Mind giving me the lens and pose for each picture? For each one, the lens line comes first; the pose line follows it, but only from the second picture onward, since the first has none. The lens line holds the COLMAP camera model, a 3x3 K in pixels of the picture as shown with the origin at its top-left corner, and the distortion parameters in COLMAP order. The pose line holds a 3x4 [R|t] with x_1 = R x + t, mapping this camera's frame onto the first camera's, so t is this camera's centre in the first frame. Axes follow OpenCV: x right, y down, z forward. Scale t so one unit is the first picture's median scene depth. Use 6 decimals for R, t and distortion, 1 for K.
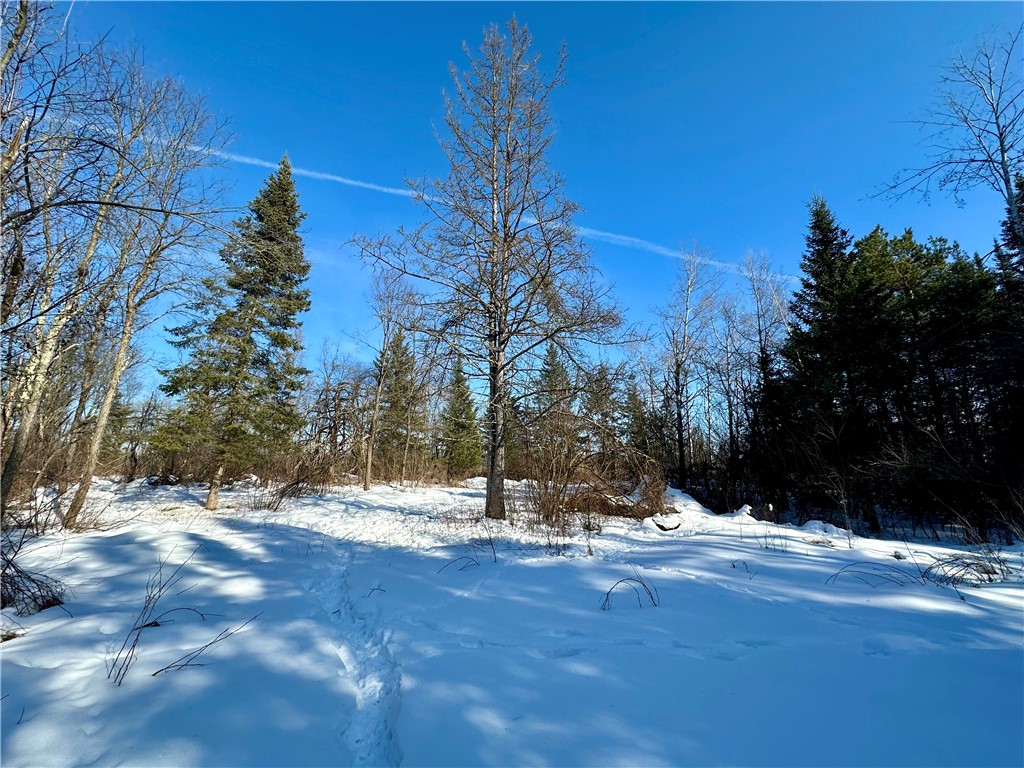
lens RADIAL K [[408.0, 0, 509.7], [0, 408.0, 383.7], [0, 0, 1]] dist [-0.003543, 0.000631]
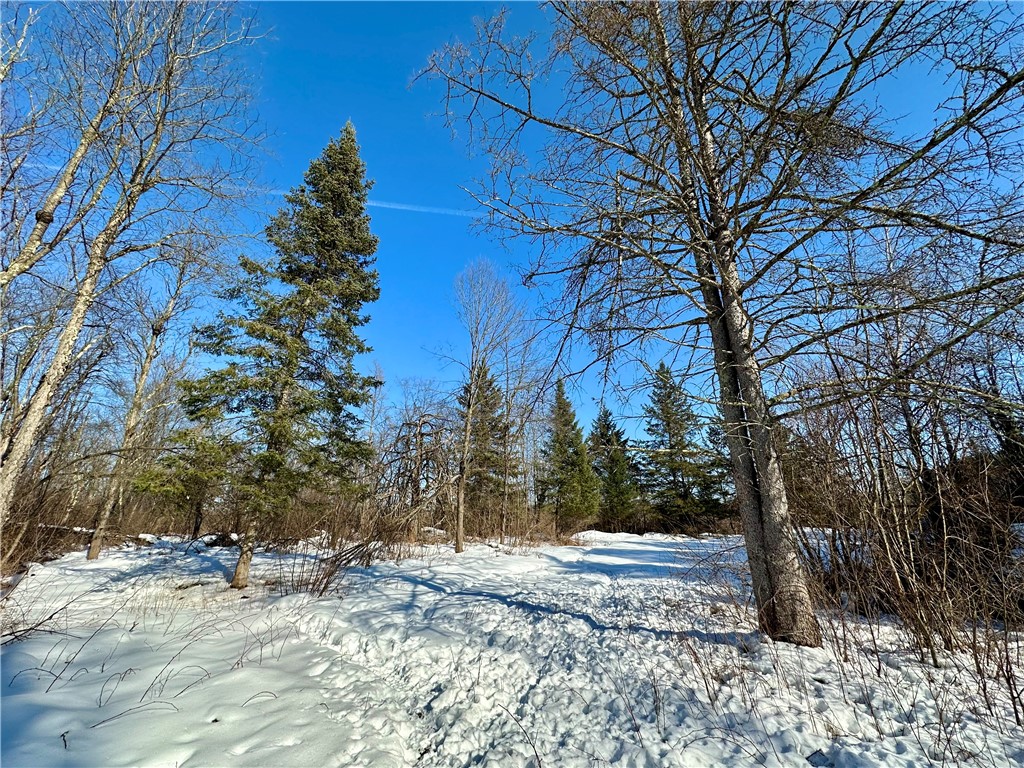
lens RADIAL K [[408.0, 0, 512.5], [0, 408.0, 382.0], [0, 0, 1]] dist [-0.003543, 0.000631]
pose [[0.982298, -0.076702, -0.170902, -0.108574], [0.055178, 0.990327, -0.127314, 0.058154], [0.179014, 0.115630, 0.977028, 0.268034]]
